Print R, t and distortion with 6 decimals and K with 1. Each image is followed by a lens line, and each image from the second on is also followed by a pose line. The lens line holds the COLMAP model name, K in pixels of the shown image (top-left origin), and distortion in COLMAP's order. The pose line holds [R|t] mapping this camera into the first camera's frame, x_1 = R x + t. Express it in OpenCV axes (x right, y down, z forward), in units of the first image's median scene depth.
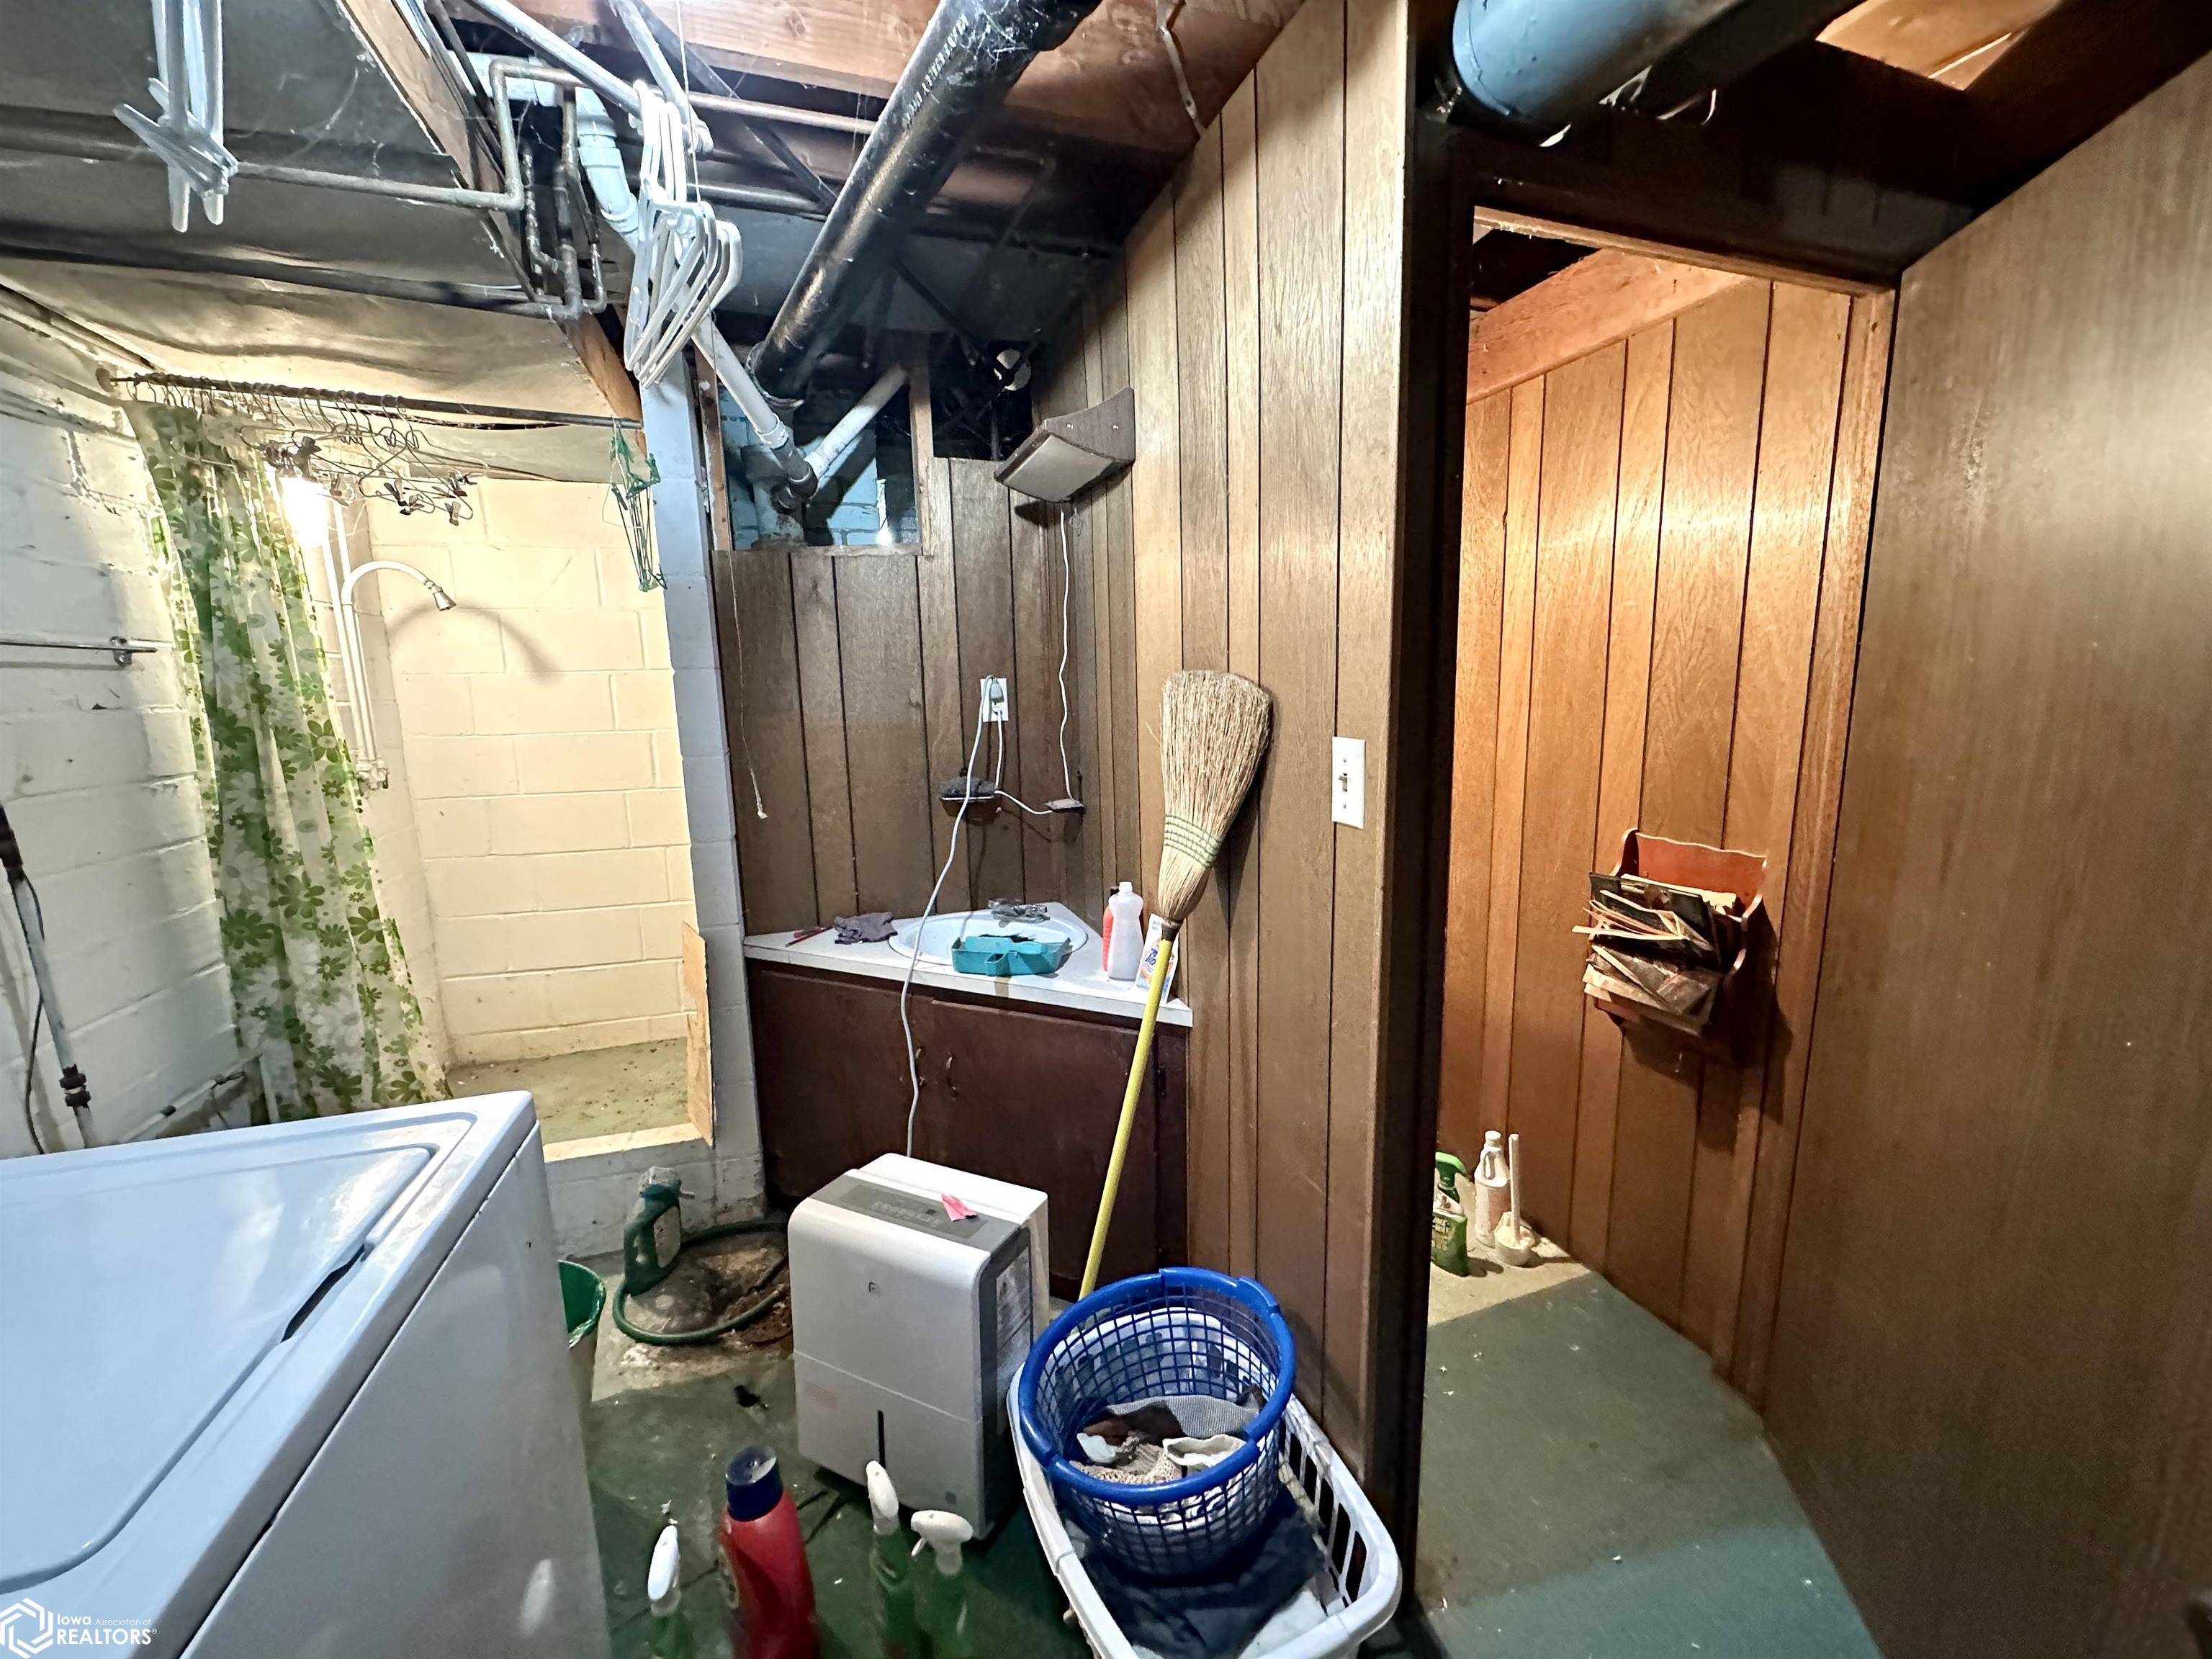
lens RADIAL K [[877.9, 0, 1101.1], [0, 877.9, 824.8], [0, 0, 1]] dist [-0.003604, 0.000460]
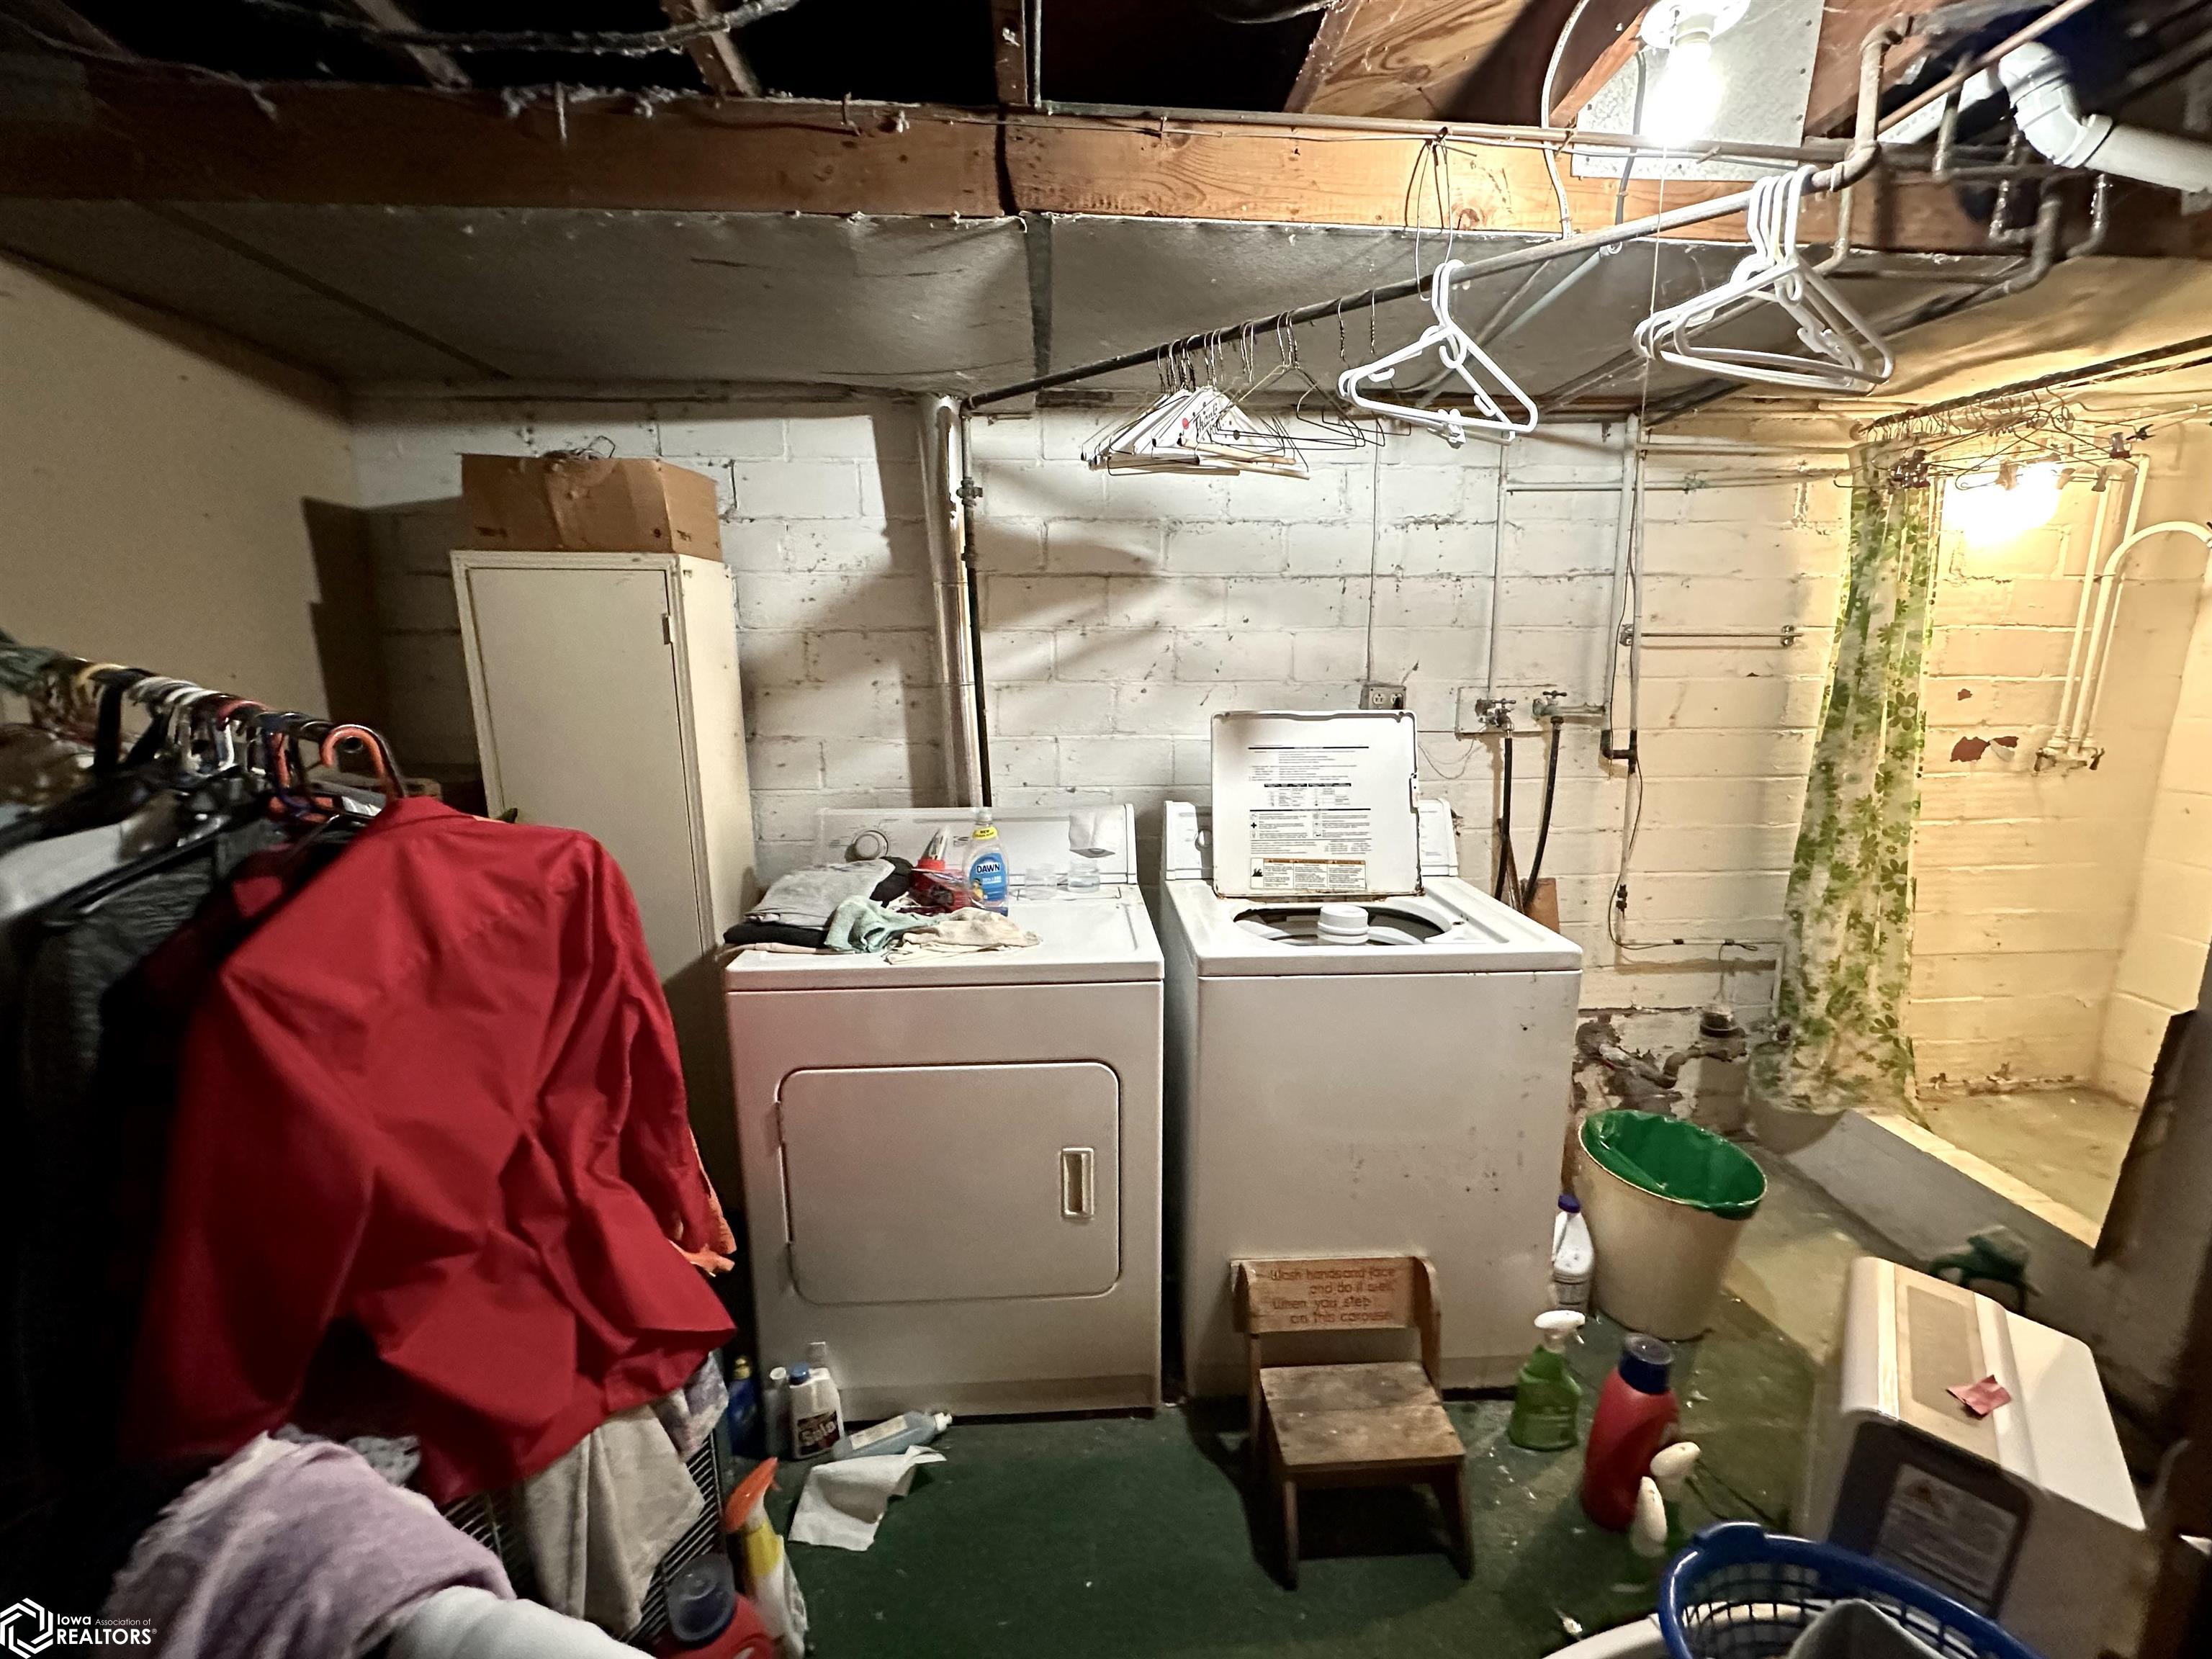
lens RADIAL K [[877.9, 0, 1101.2], [0, 877.9, 826.8], [0, 0, 1]] dist [-0.003604, 0.000460]
pose [[-0.249983, 0.198693, -0.947644, 0.530950], [-0.151329, 0.958673, 0.240925, -0.071681], [0.956351, 0.203633, -0.209584, 0.282070]]
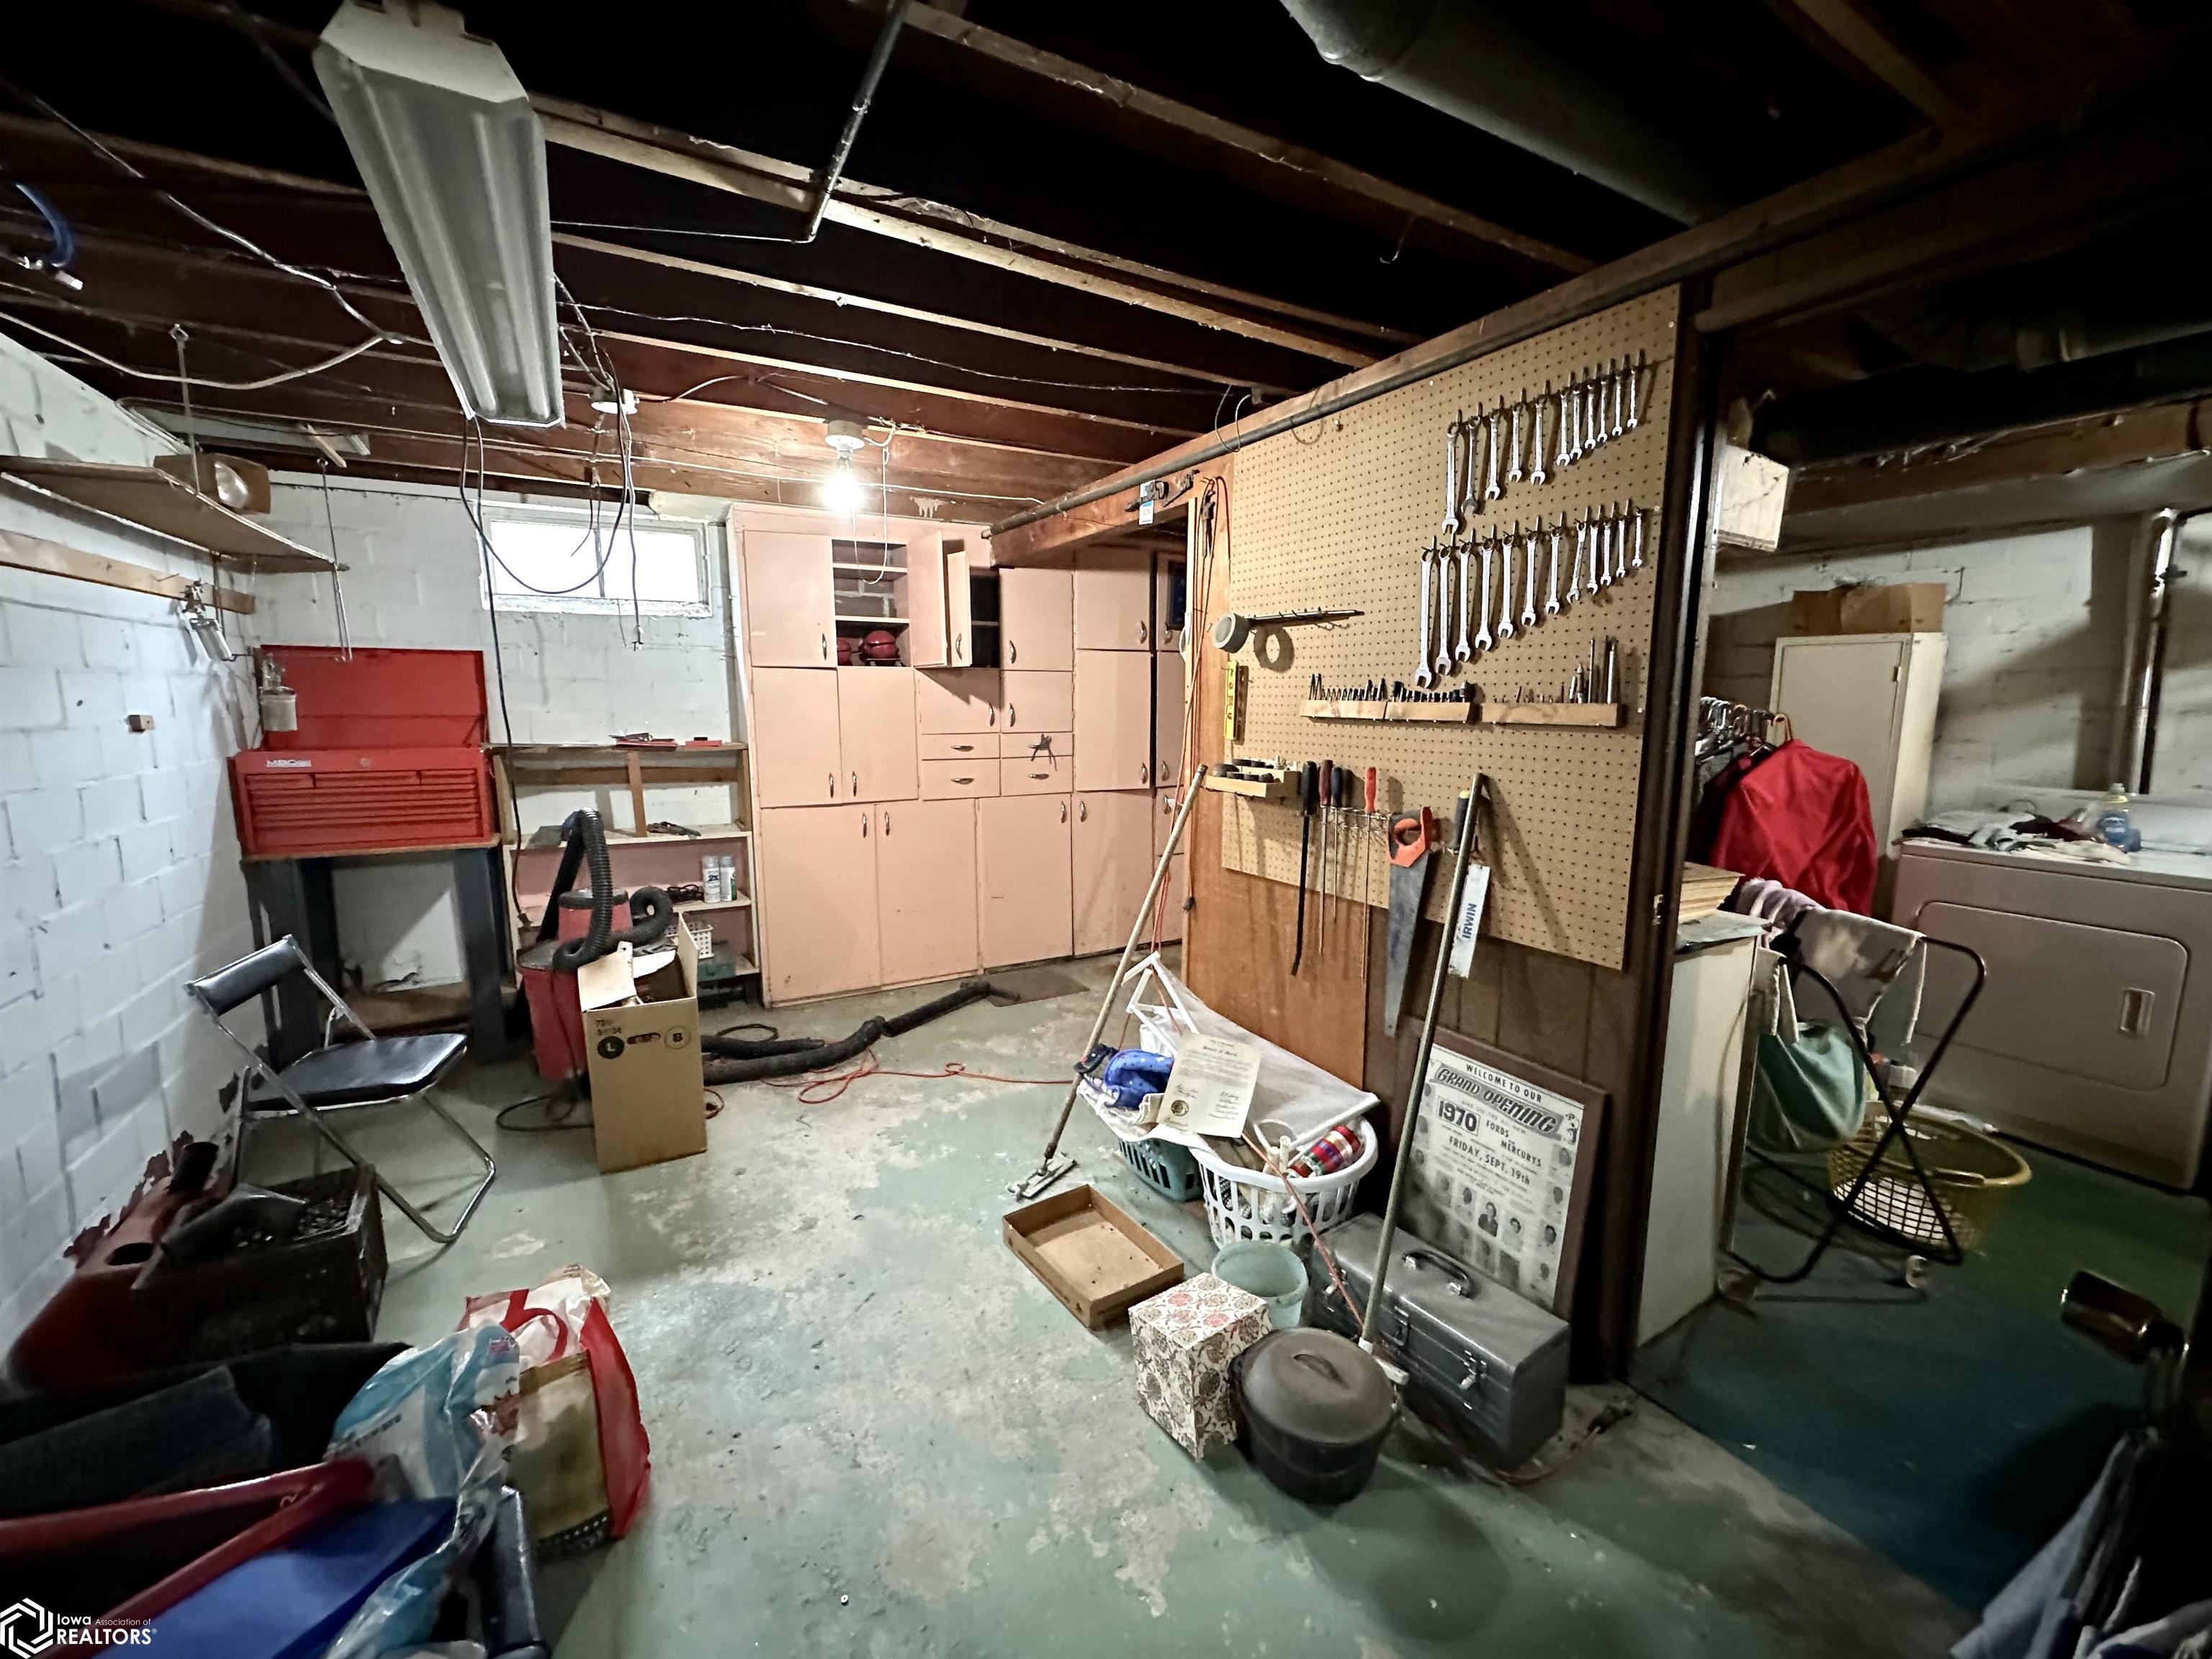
lens RADIAL K [[877.9, 0, 1111.7], [0, 877.9, 827.8], [0, 0, 1]] dist [-0.003604, 0.000460]
pose [[-0.979671, 0.052981, -0.193490, 1.702587], [-0.010899, 0.949016, 0.315040, -0.233605], [0.200316, 0.310745, -0.929145, 1.065966]]
